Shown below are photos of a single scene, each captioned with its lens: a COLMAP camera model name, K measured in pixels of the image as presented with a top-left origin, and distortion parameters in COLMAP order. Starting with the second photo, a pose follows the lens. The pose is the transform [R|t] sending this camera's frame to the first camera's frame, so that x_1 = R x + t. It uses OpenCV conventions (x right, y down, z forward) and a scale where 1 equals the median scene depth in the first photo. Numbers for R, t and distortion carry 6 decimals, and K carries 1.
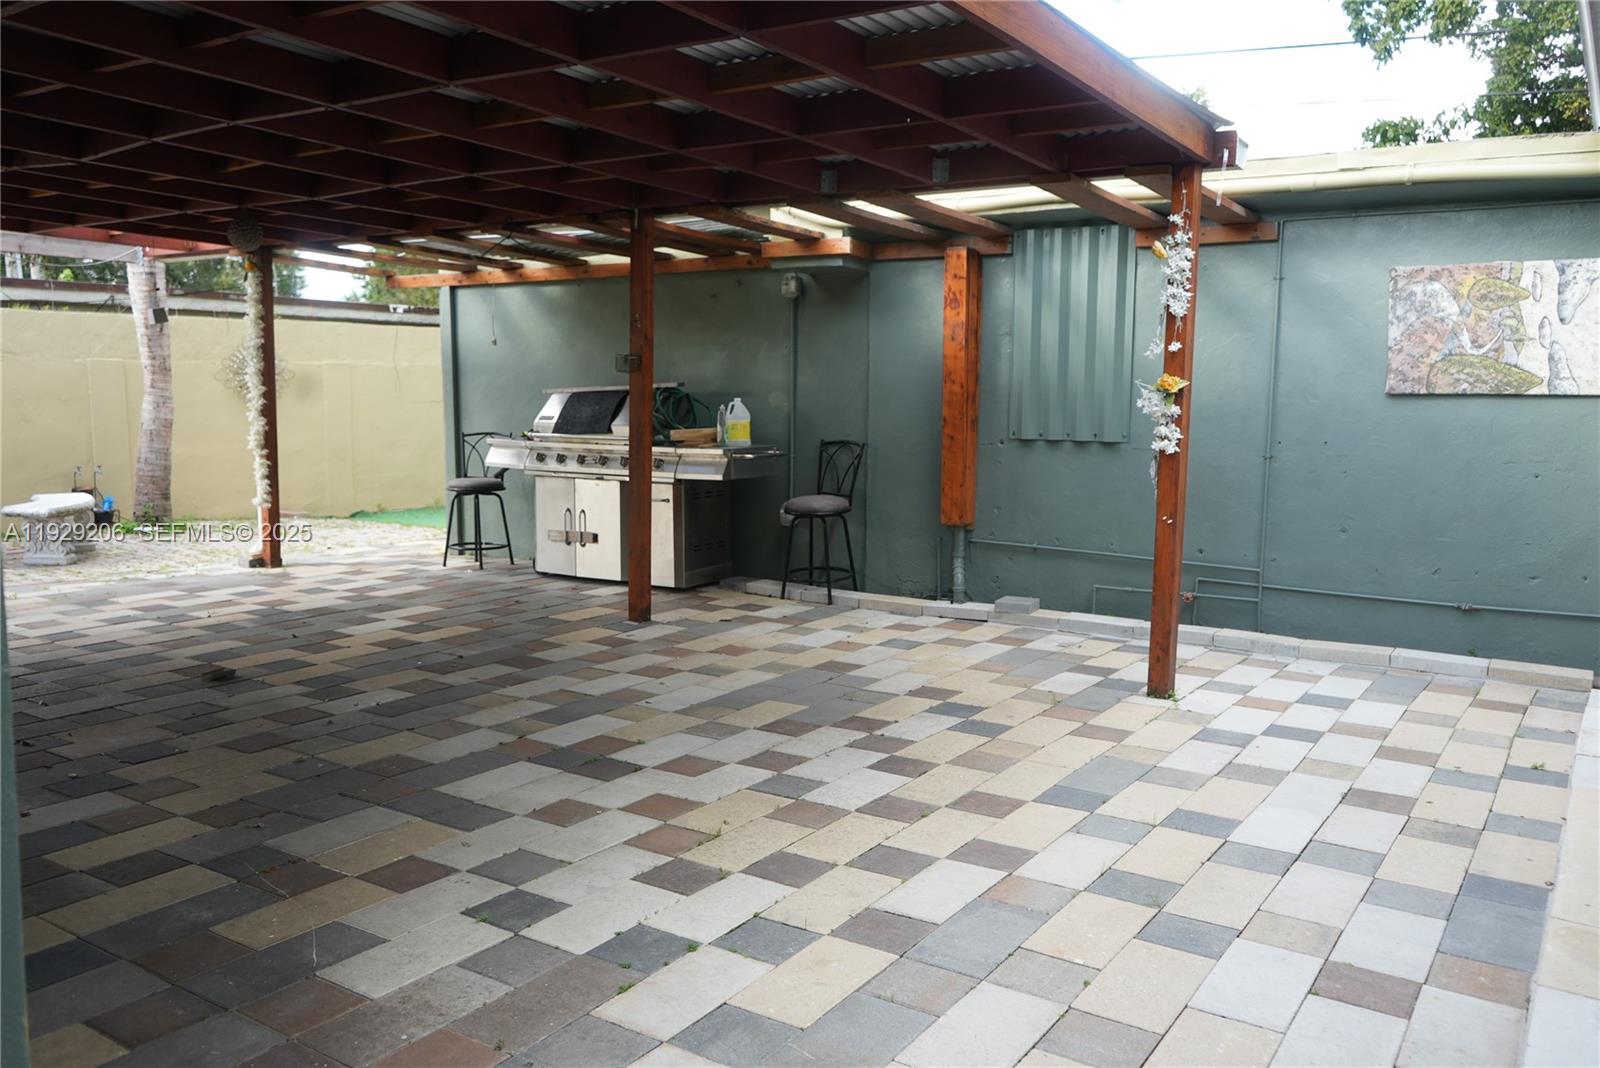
lens RADIAL K [[1282.0, 0, 796.0], [0, 1282.0, 531.6], [0, 0, 1]] dist [-0.007774, 0.008795]
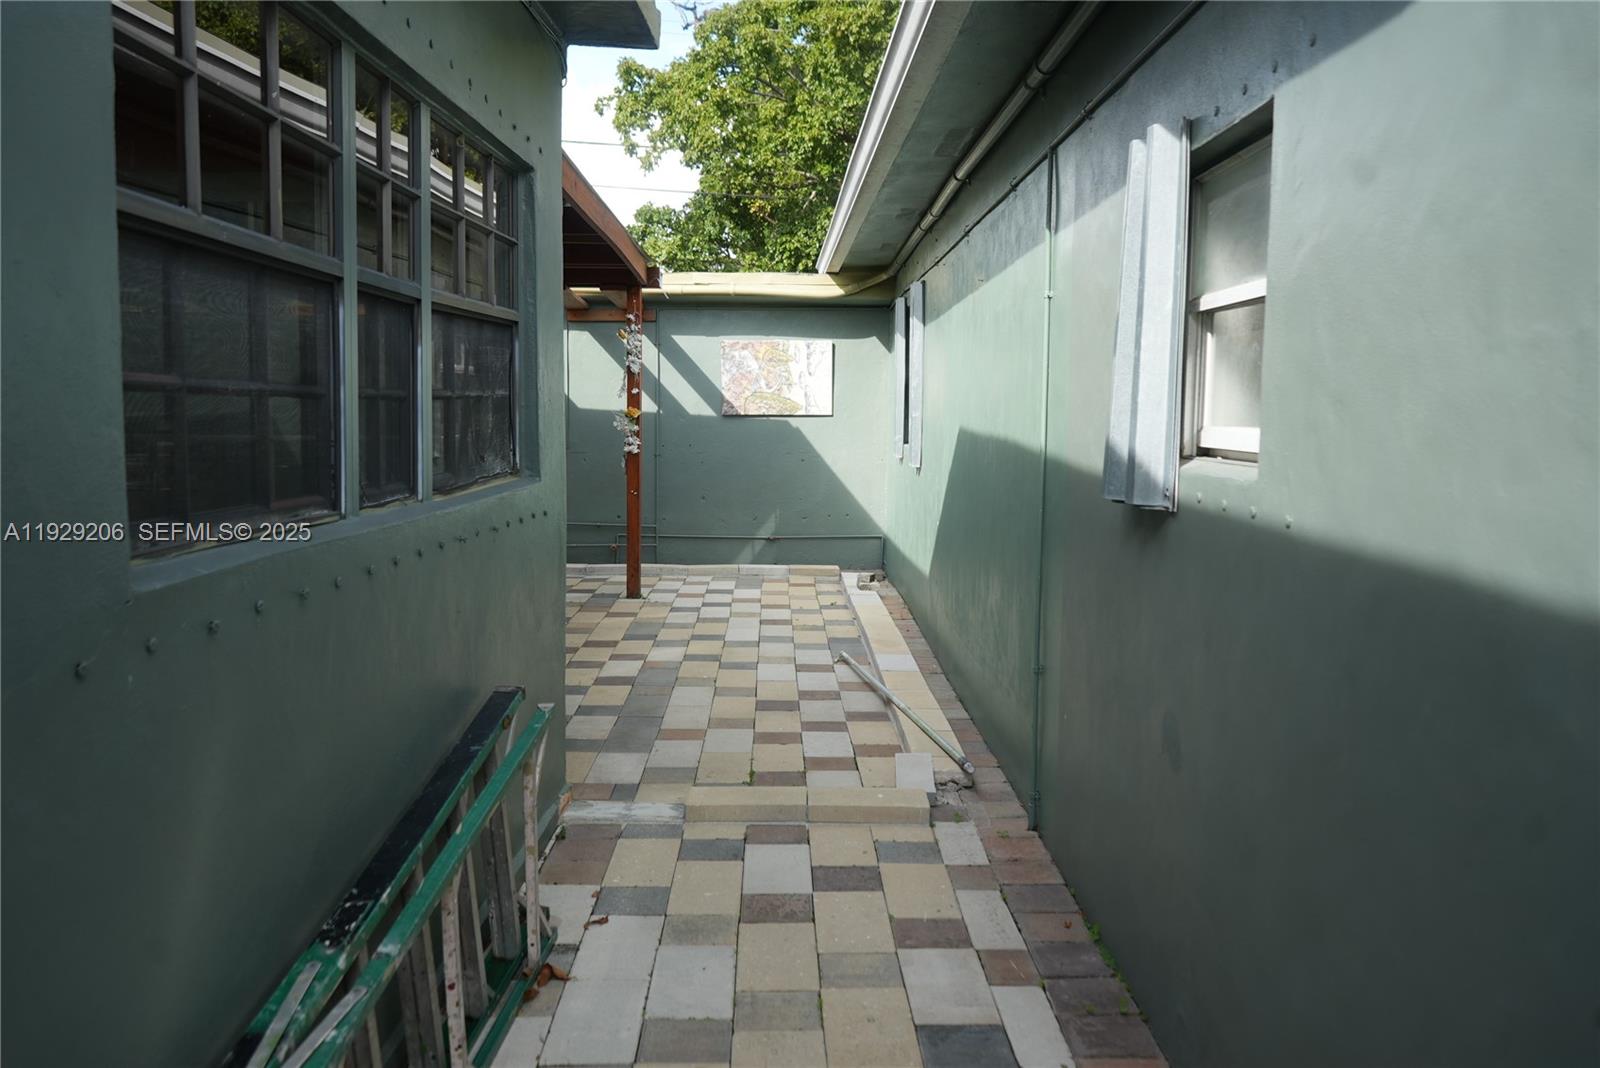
lens RADIAL K [[1282.0, 0, 796.0], [0, 1282.0, 531.6], [0, 0, 1]] dist [-0.007774, 0.008795]
pose [[0.821981, -0.063088, 0.566010, -0.450745], [0.066127, 0.997696, 0.015173, 0.028215], [-0.565663, 0.024957, 0.824259, -0.470734]]
